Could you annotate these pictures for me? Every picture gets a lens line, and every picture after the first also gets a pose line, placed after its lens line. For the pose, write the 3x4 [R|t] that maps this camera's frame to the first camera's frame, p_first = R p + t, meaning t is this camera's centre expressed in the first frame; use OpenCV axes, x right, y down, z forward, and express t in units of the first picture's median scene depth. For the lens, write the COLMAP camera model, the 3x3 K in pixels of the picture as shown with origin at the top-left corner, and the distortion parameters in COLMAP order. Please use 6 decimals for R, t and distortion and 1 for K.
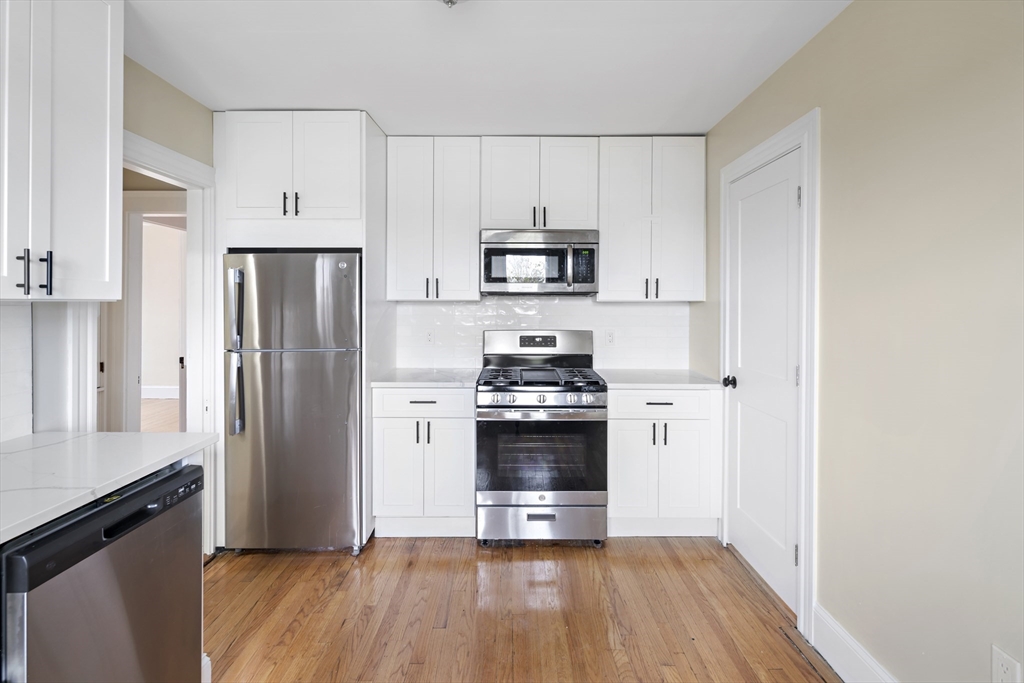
lens RADIAL K [[493.3, 0, 512.1], [0, 493.3, 307.7], [0, 0, 1]] dist [-0.001785, -0.000411]
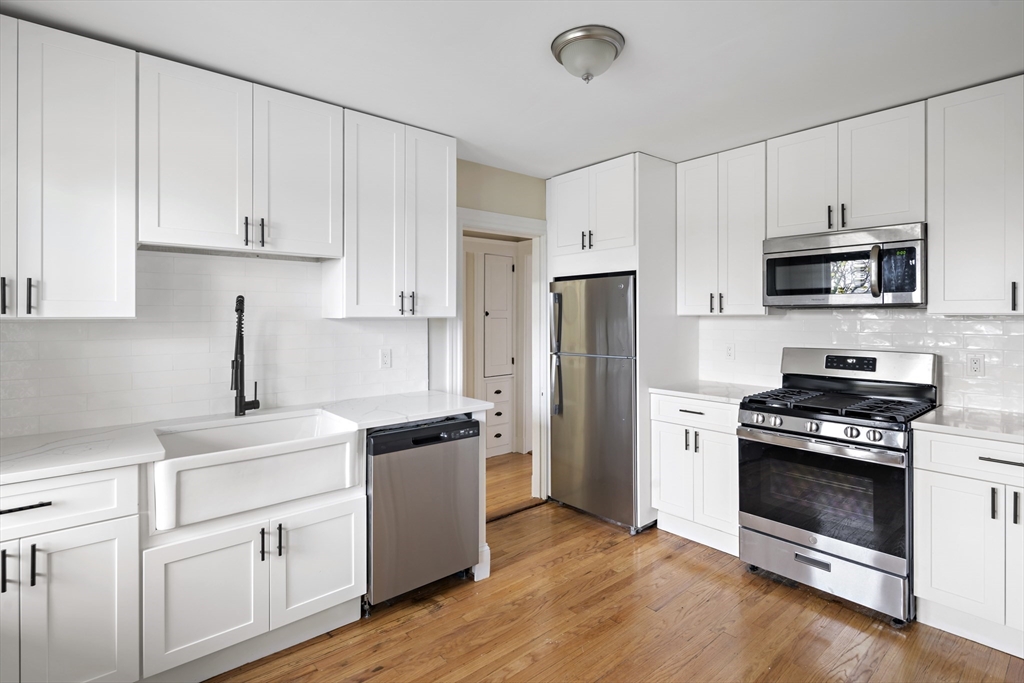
lens RADIAL K [[496.0, 0, 511.5], [0, 496.0, 320.6], [0, 0, 1]] dist [-0.000688, -0.005407]
pose [[0.653150, 0.003241, -0.757221, 0.380810], [-0.003871, 0.999992, 0.000941, -0.003161], [0.757218, 0.002316, 0.653158, 0.018707]]
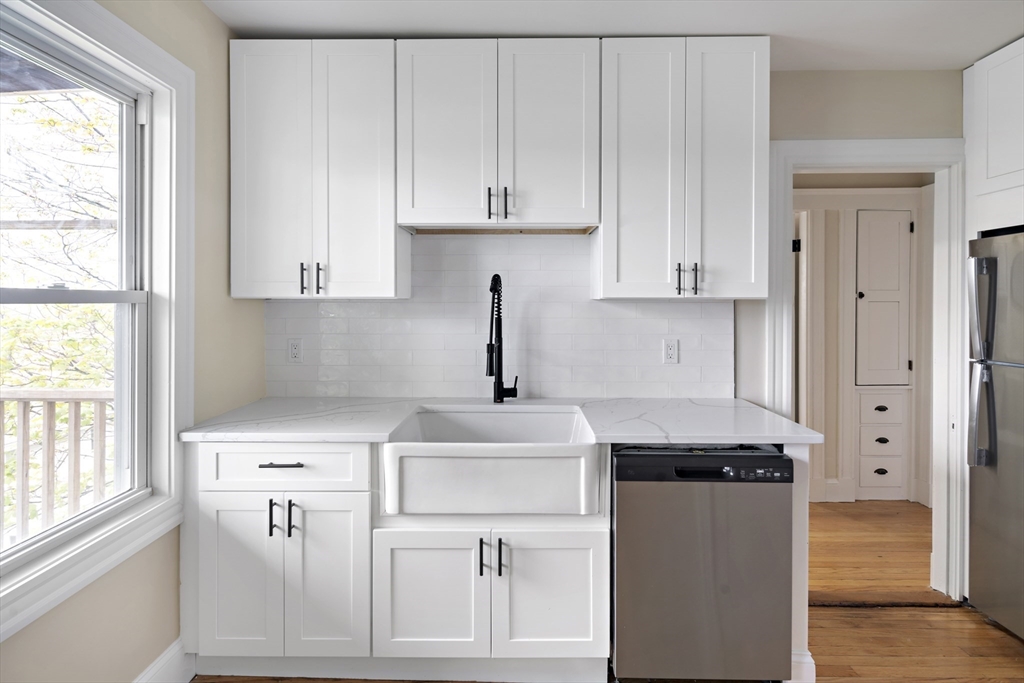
lens RADIAL K [[499.3, 0, 512.2], [0, 499.3, 305.2], [0, 0, 1]] dist [-0.001632, -0.001199]
pose [[-0.008762, 0.005999, -0.999944, 0.238025], [-0.009707, 0.999934, 0.006084, 0.000278], [0.999915, 0.009759, -0.008703, 0.248235]]
